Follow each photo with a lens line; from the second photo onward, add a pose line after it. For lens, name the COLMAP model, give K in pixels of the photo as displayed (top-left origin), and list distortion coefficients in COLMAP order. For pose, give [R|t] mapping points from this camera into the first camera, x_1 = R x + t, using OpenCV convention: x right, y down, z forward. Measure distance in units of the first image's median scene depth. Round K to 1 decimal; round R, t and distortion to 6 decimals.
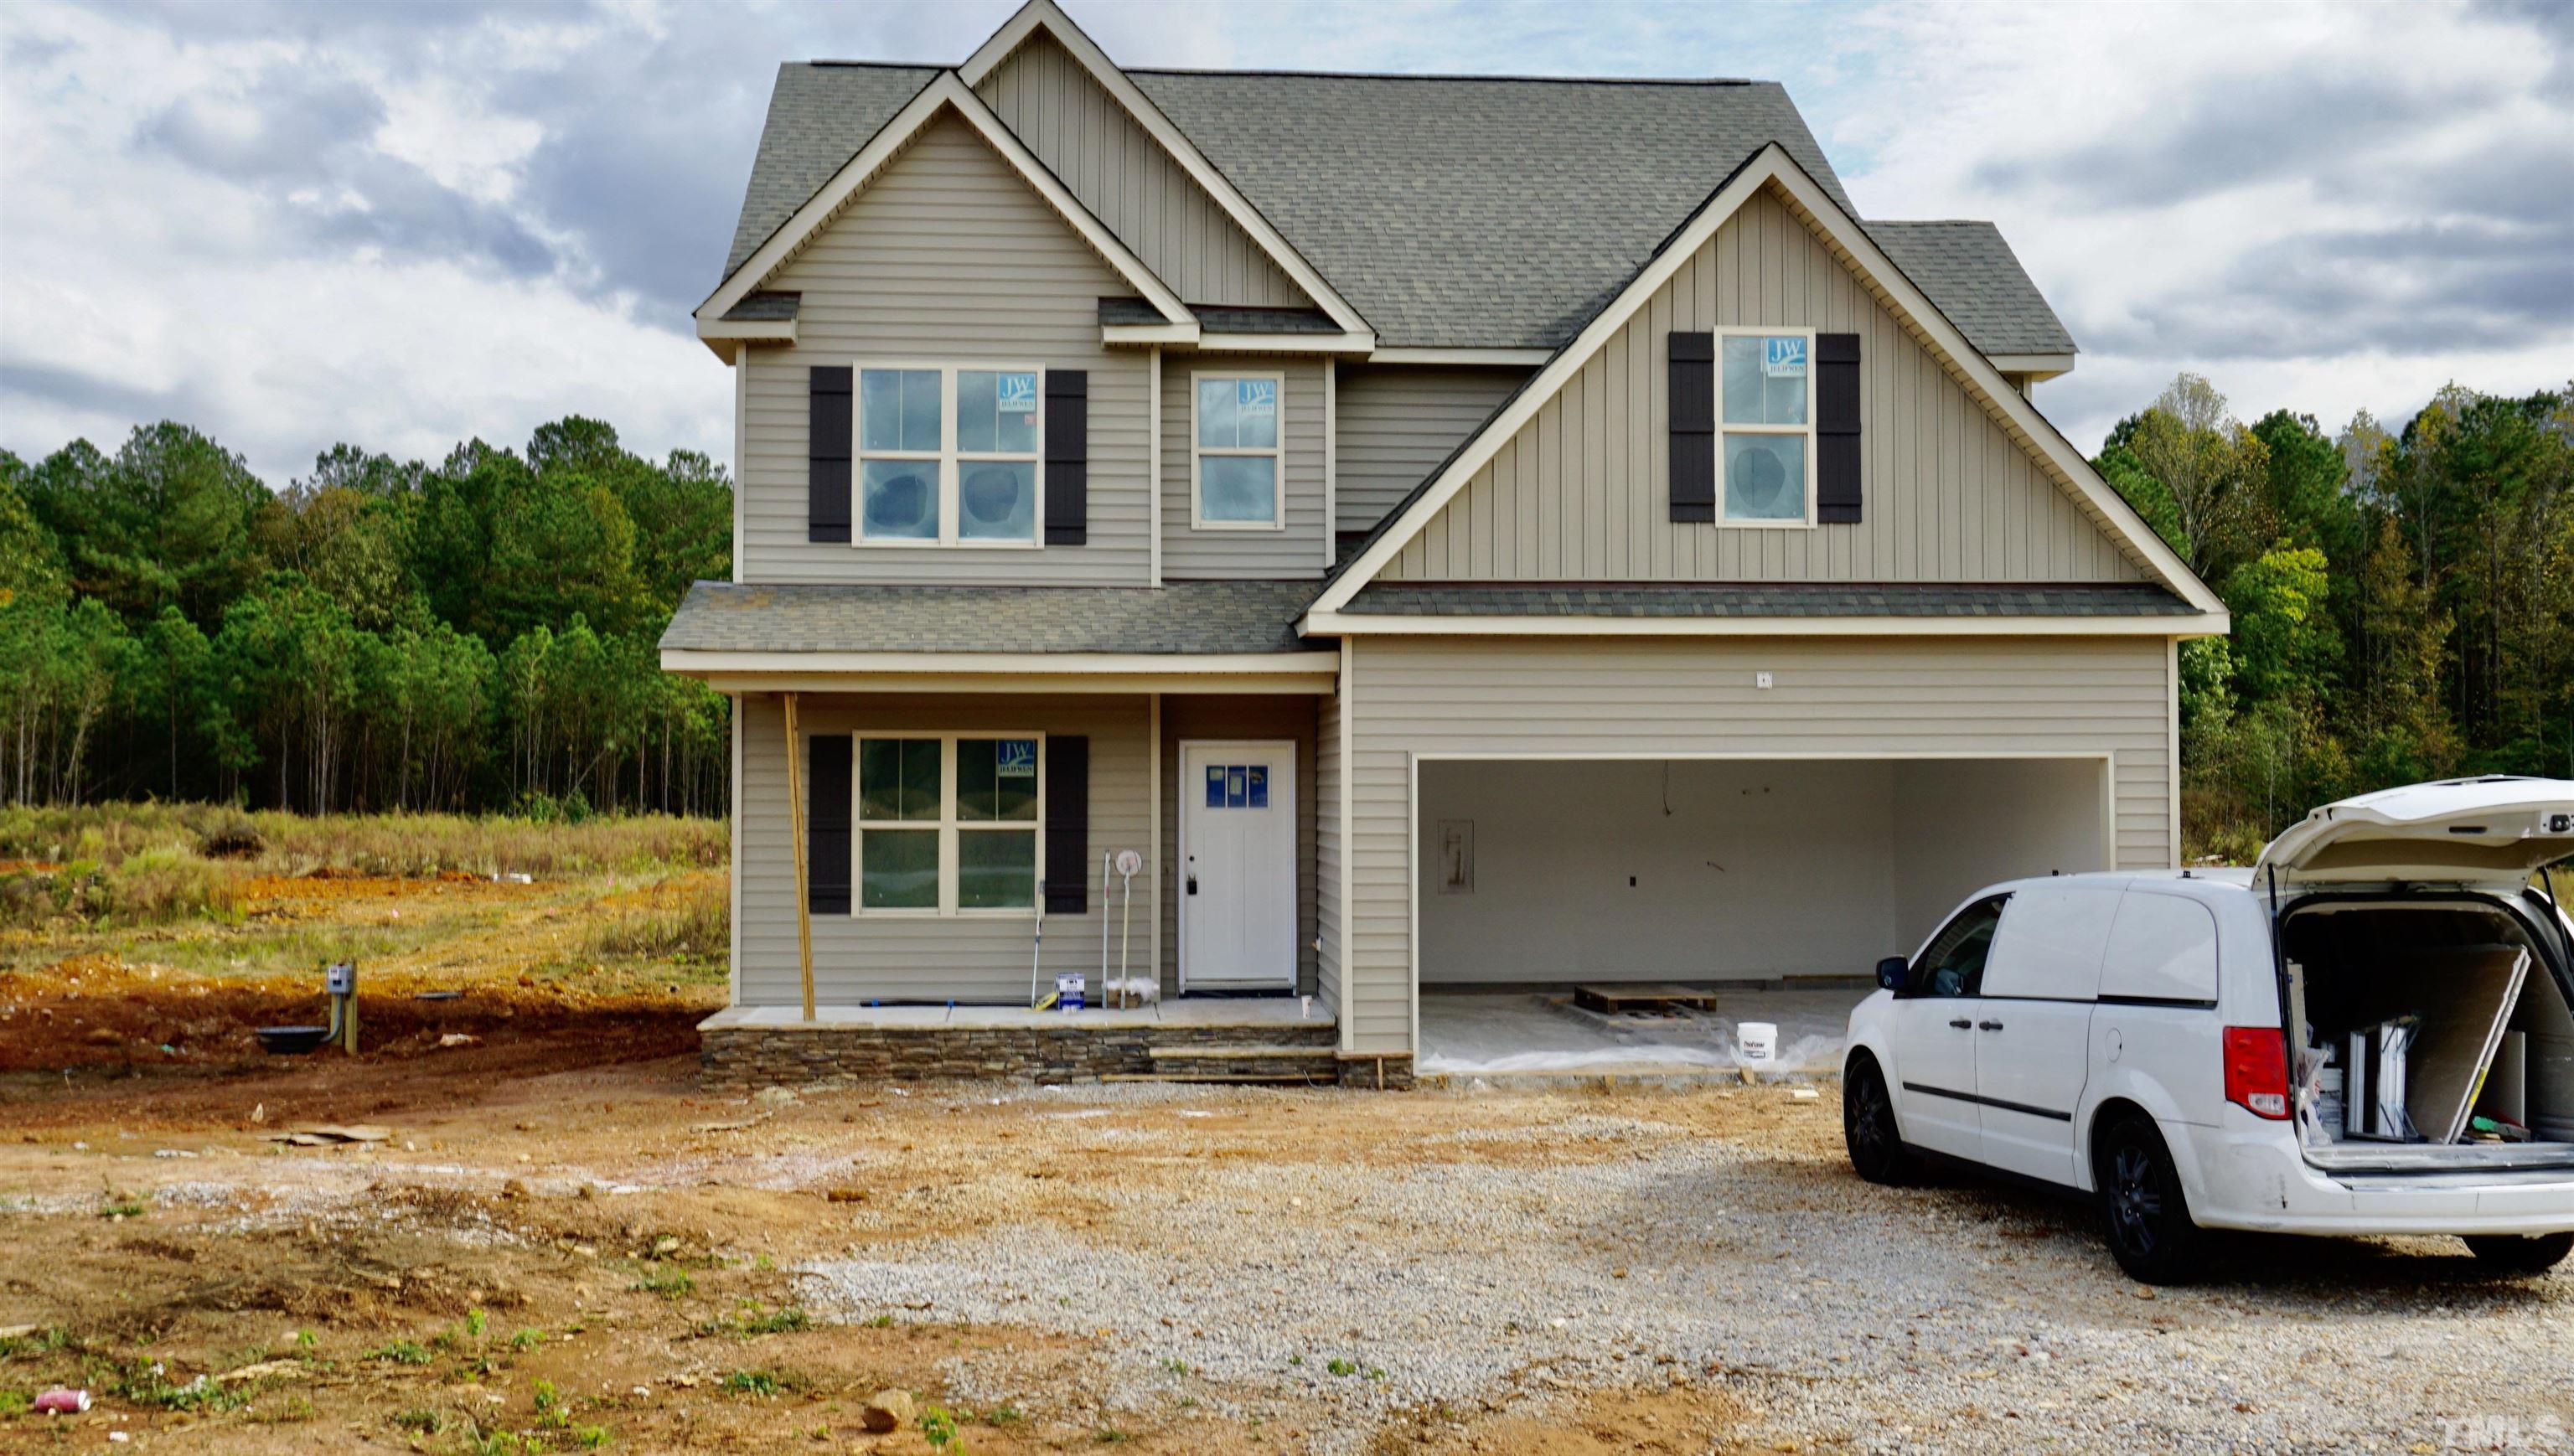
lens RADIAL K [[2596.2, 0, 1282.4], [0, 2596.2, 734.4], [0, 0, 1]] dist [-0.040061, 0.000000]
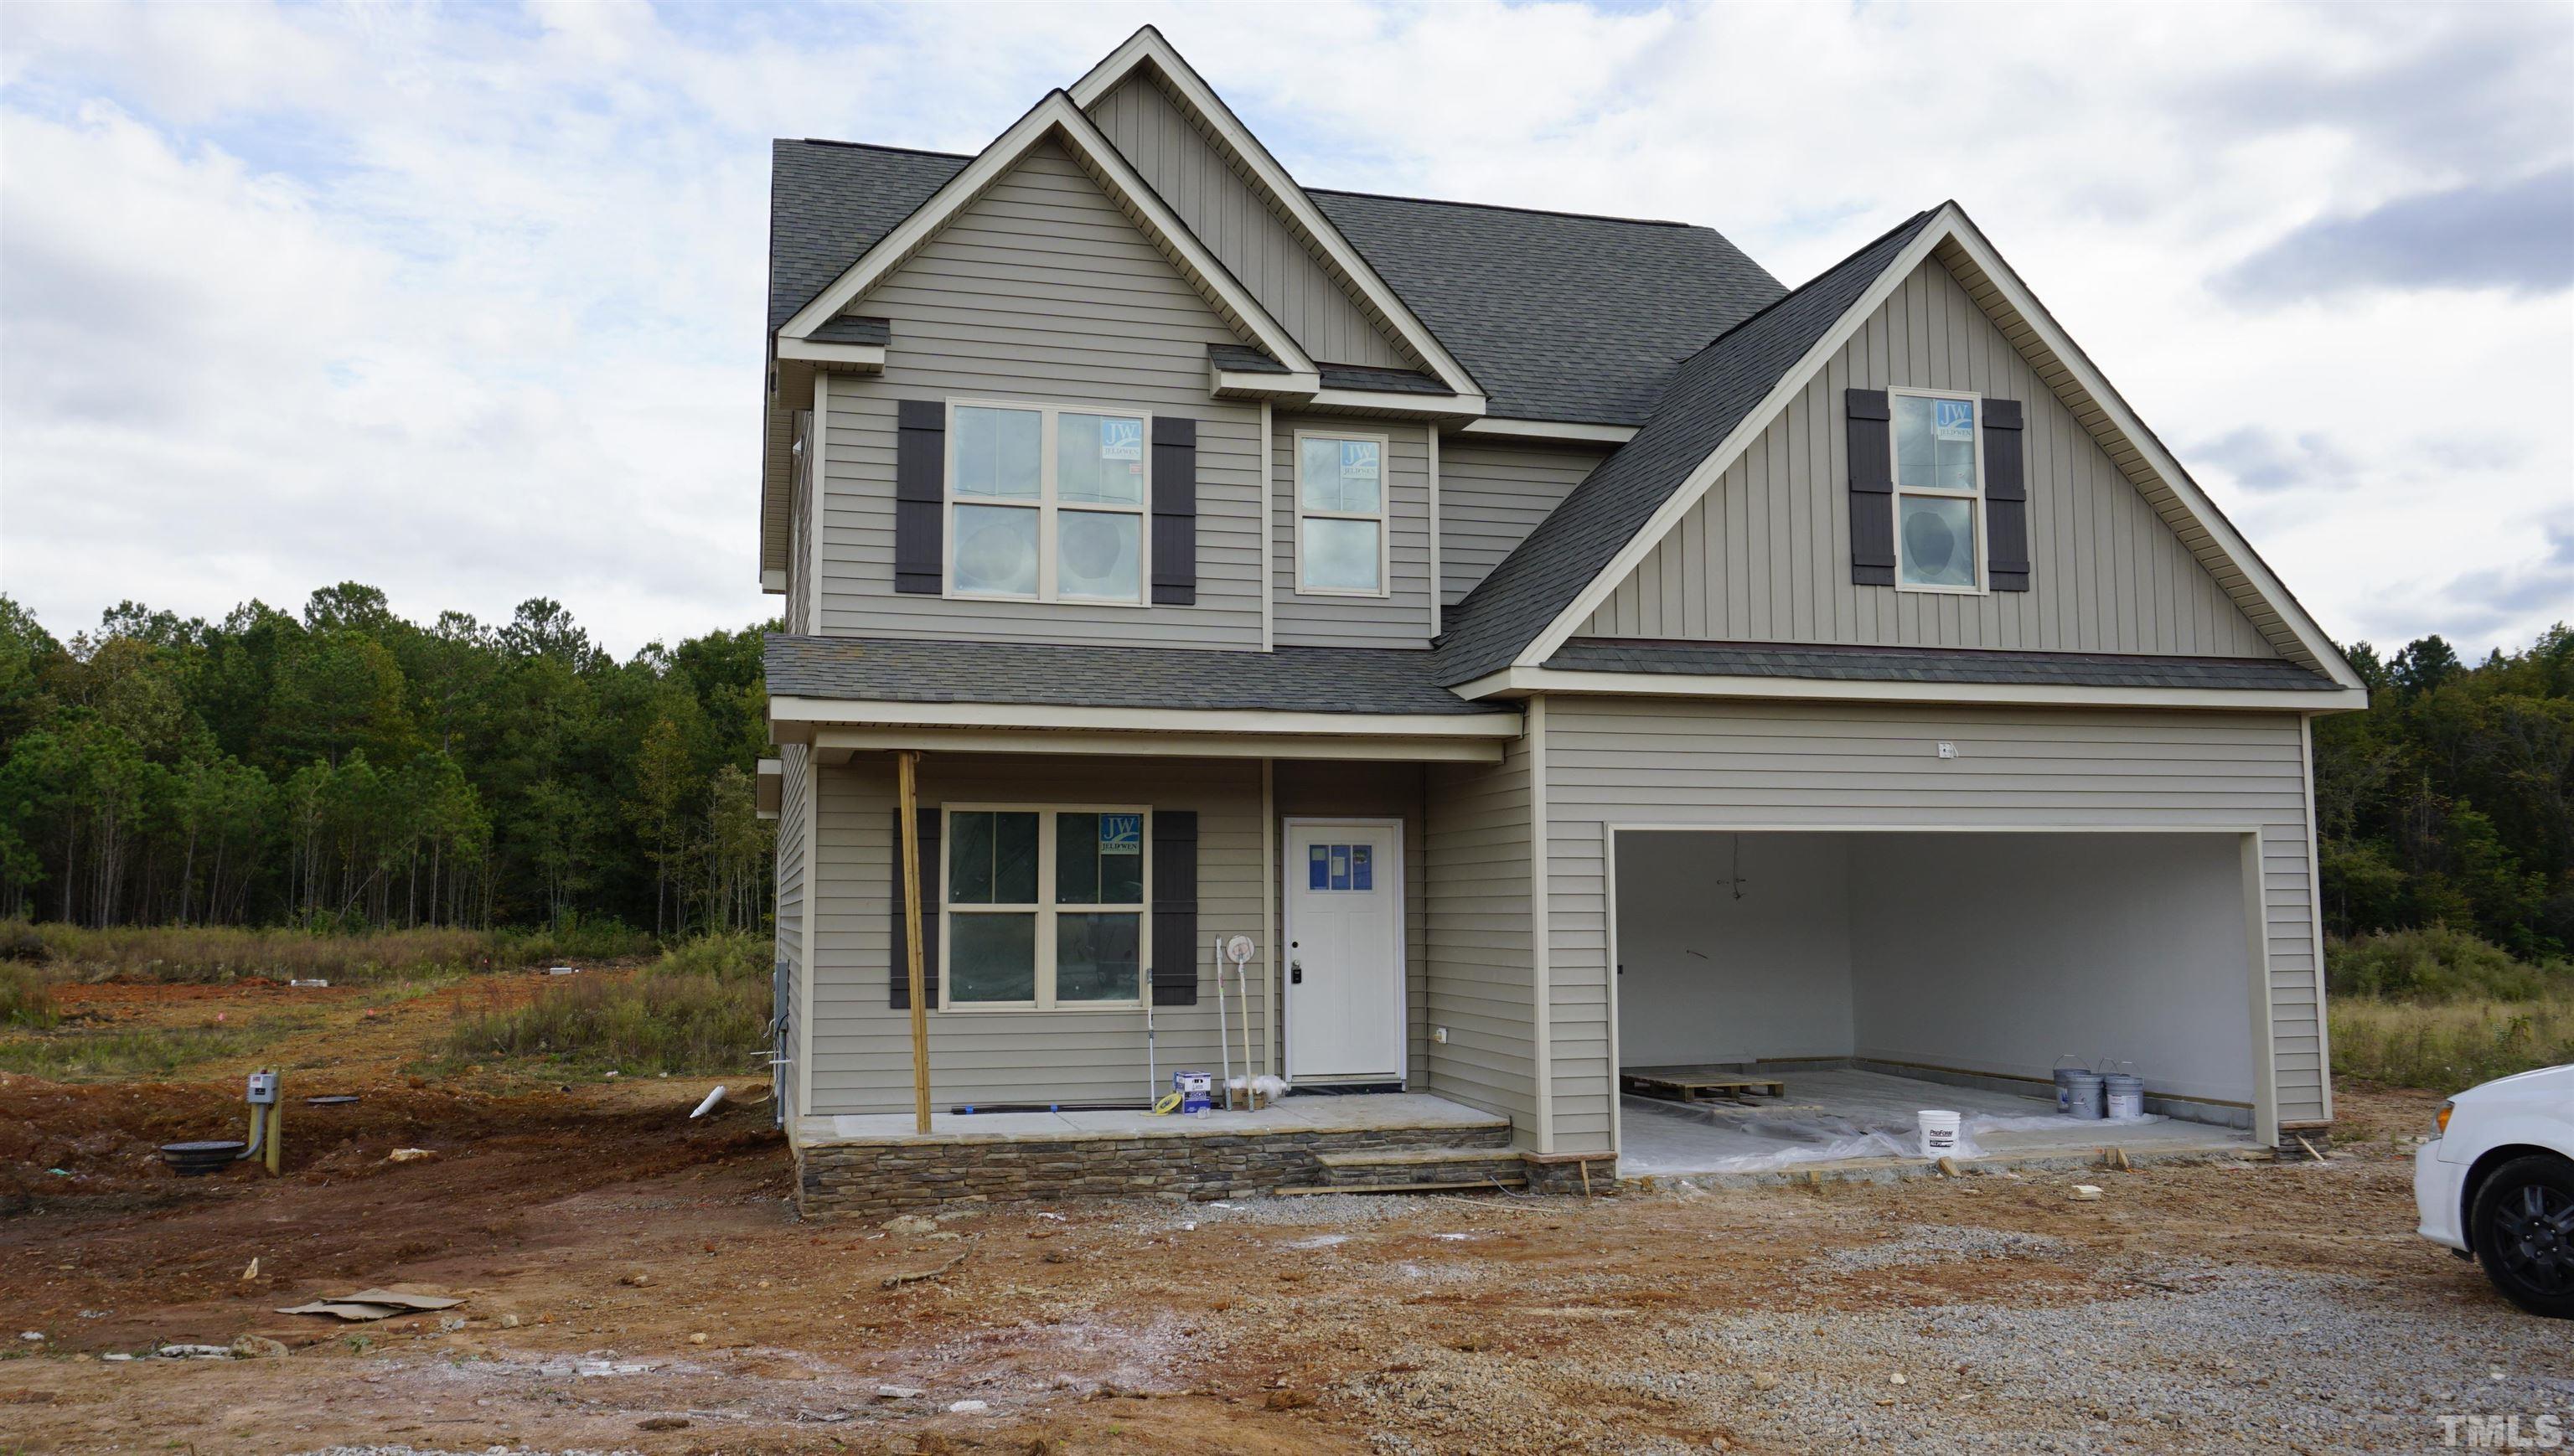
lens RADIAL K [[2021.4, 0, 1299.2], [0, 2021.4, 707.8], [0, 0, 1]] dist [-0.051461, 0.031924]
pose [[0.980925, 0.016824, 0.193660, -0.178894], [-0.001436, 0.996847, -0.079328, 0.021133], [-0.194384, 0.077537, 0.977856, 0.289939]]
